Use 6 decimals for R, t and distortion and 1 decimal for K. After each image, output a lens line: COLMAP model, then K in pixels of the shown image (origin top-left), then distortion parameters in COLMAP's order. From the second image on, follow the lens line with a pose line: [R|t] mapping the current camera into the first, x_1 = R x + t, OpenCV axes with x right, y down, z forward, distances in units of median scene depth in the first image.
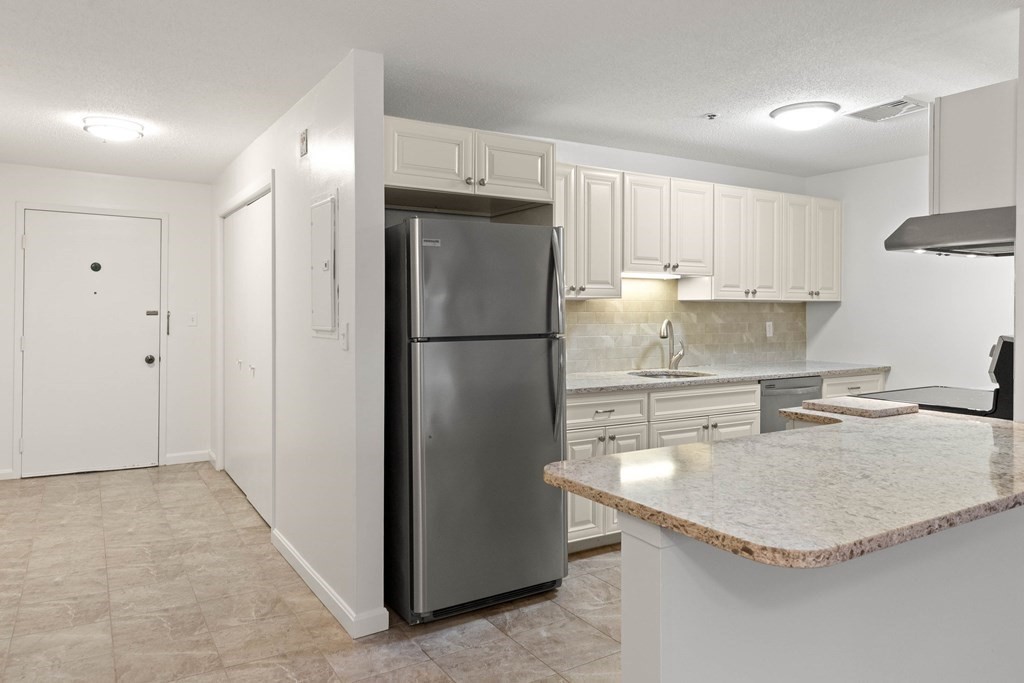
lens RADIAL K [[680.7, 0, 510.9], [0, 680.7, 316.7], [0, 0, 1]] dist [0.019700, -0.000689]
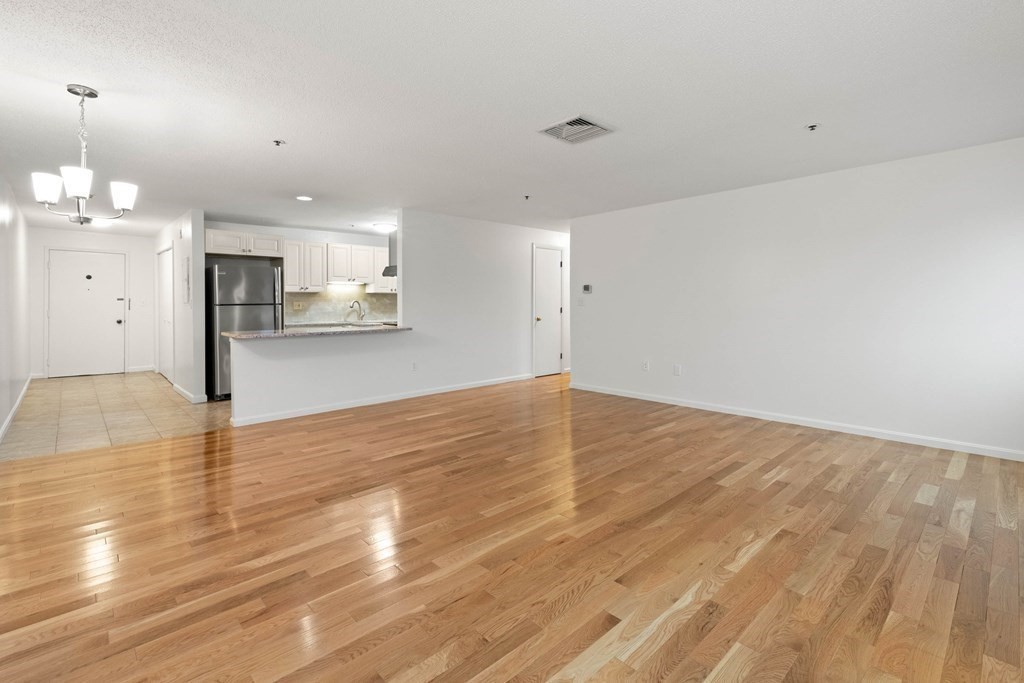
lens RADIAL K [[472.5, 0, 519.6], [0, 472.5, 307.4], [0, 0, 1]] dist [0.010869, 0.000091]
pose [[0.980170, -0.005916, 0.198072, 0.498905], [0.005779, 0.999982, 0.001271, 0.032333], [-0.198076, -0.000101, 0.980187, -0.869203]]
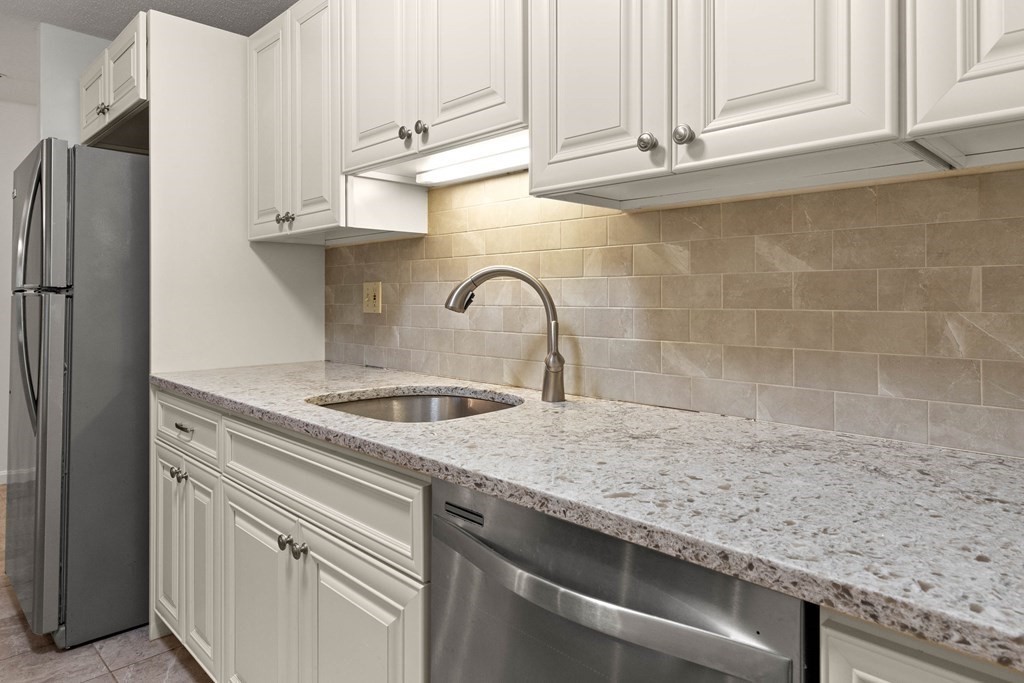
lens RADIAL K [[655.0, 0, 506.2], [0, 655.0, 288.2], [0, 0, 1]] dist [0.045404, -0.001906]
pose [[0.220368, -0.010889, -0.975356, 0.621198], [-0.000451, 0.999936, -0.011265, 0.021635], [0.975417, 0.002922, 0.220349, 0.959765]]
